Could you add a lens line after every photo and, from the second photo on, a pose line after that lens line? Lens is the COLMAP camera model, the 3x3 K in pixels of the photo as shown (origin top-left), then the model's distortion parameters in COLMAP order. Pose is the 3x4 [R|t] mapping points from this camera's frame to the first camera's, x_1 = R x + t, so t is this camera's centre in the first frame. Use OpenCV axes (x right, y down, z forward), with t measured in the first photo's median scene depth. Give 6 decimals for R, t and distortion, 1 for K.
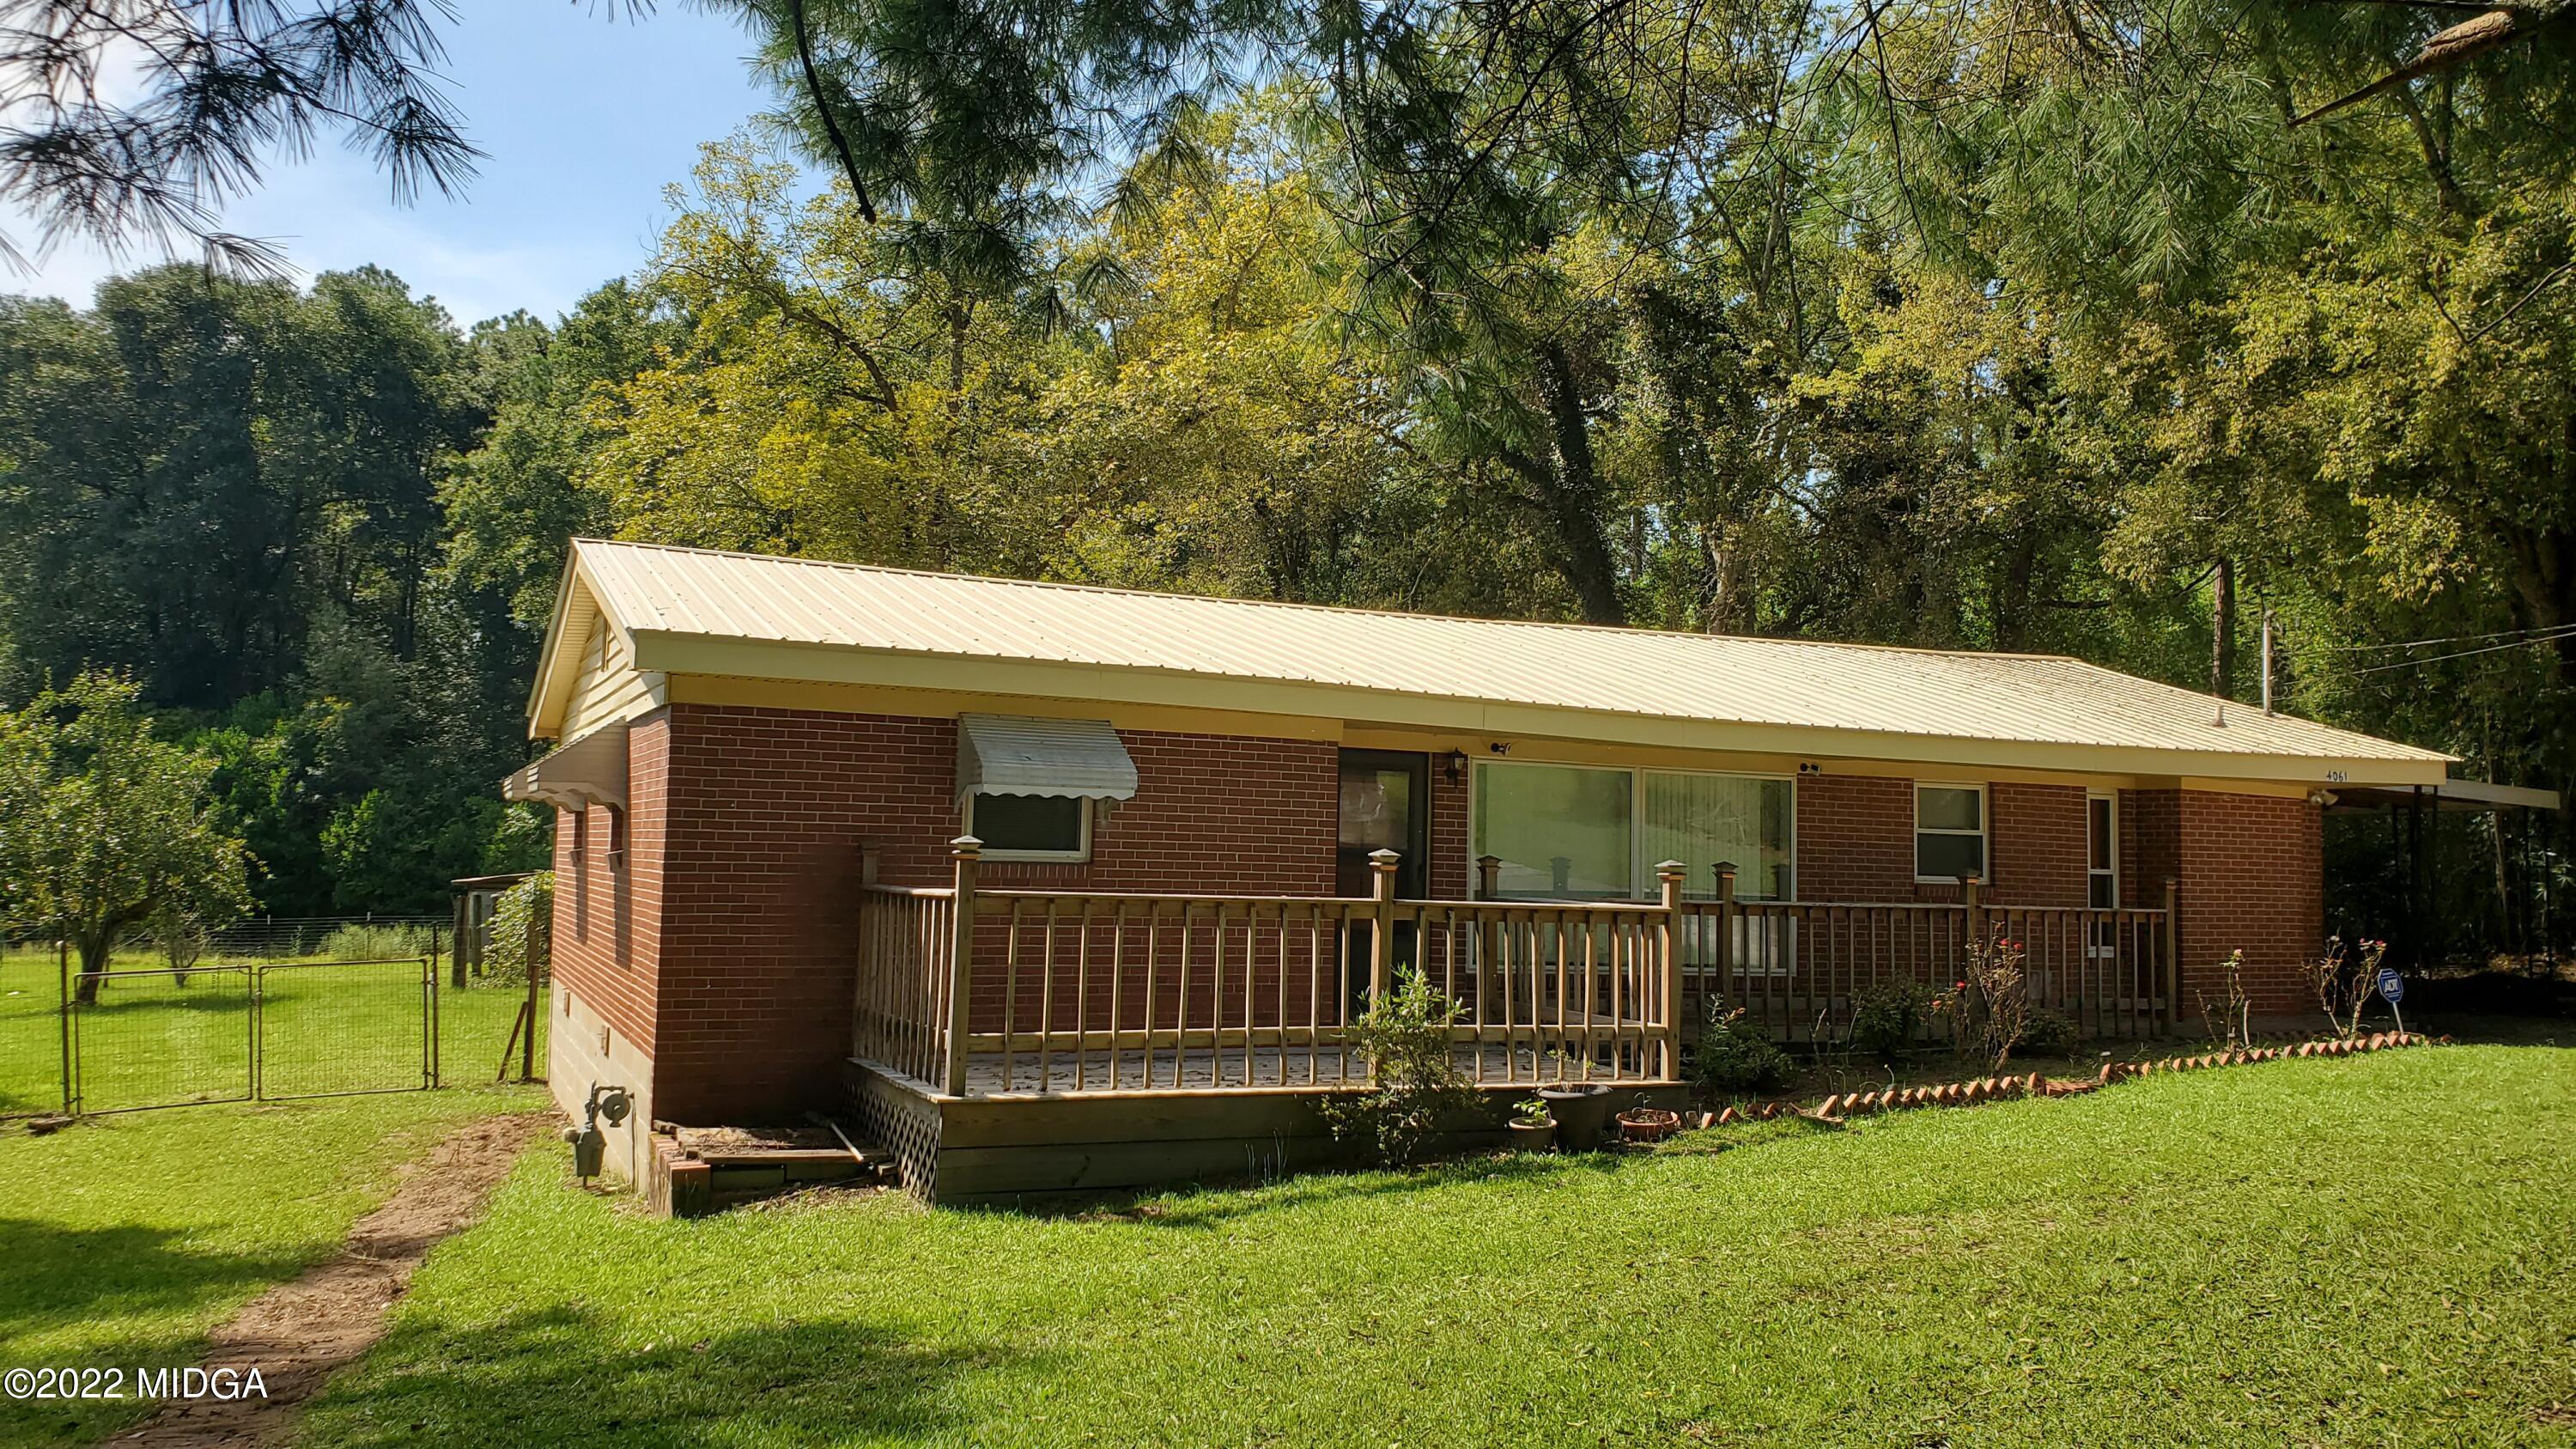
lens RADIAL K [[2024.9, 0, 1288.0], [0, 2024.9, 724.5], [0, 0, 1]] dist [0.042018, 0.007807]
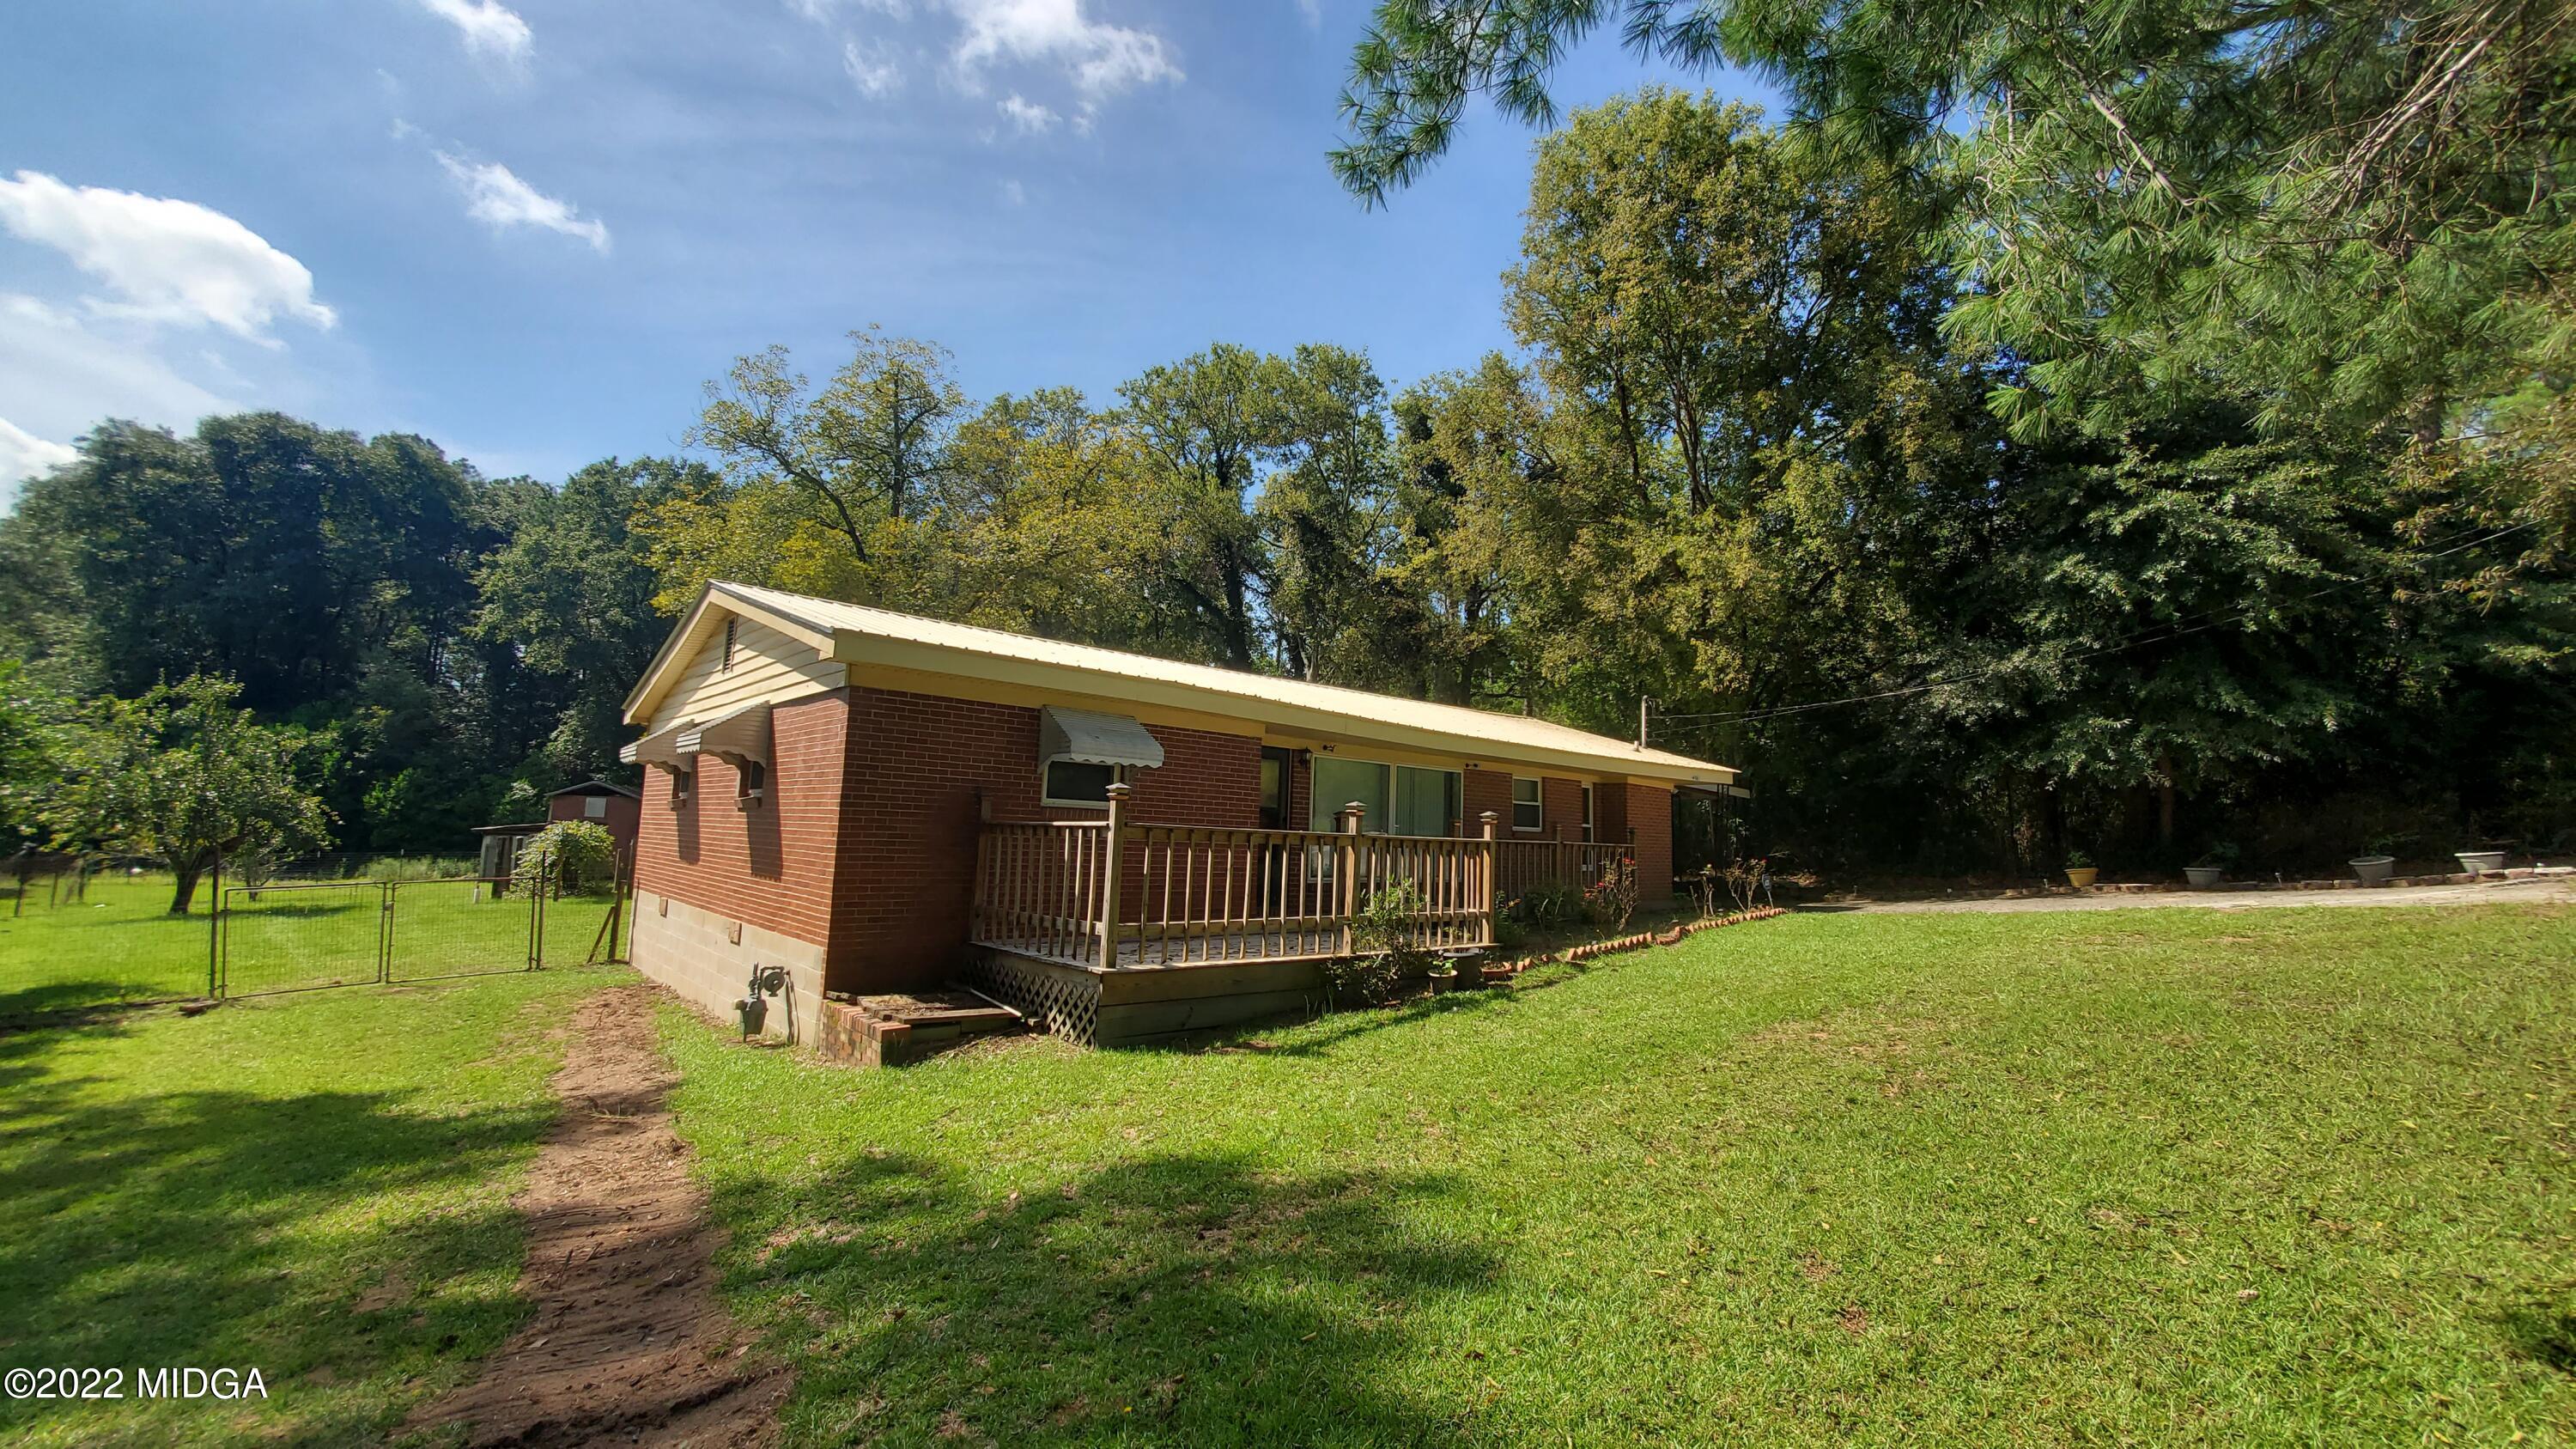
lens RADIAL K [[1019.6, 0, 1288.0], [0, 1019.6, 724.5], [0, 0, 1]] dist [0.018529, -0.000415]
pose [[0.950673, 0.041633, 0.307389, -0.152835], [-0.031073, 0.998749, -0.039171, 0.021890], [-0.308635, 0.027687, 0.950777, 0.162171]]
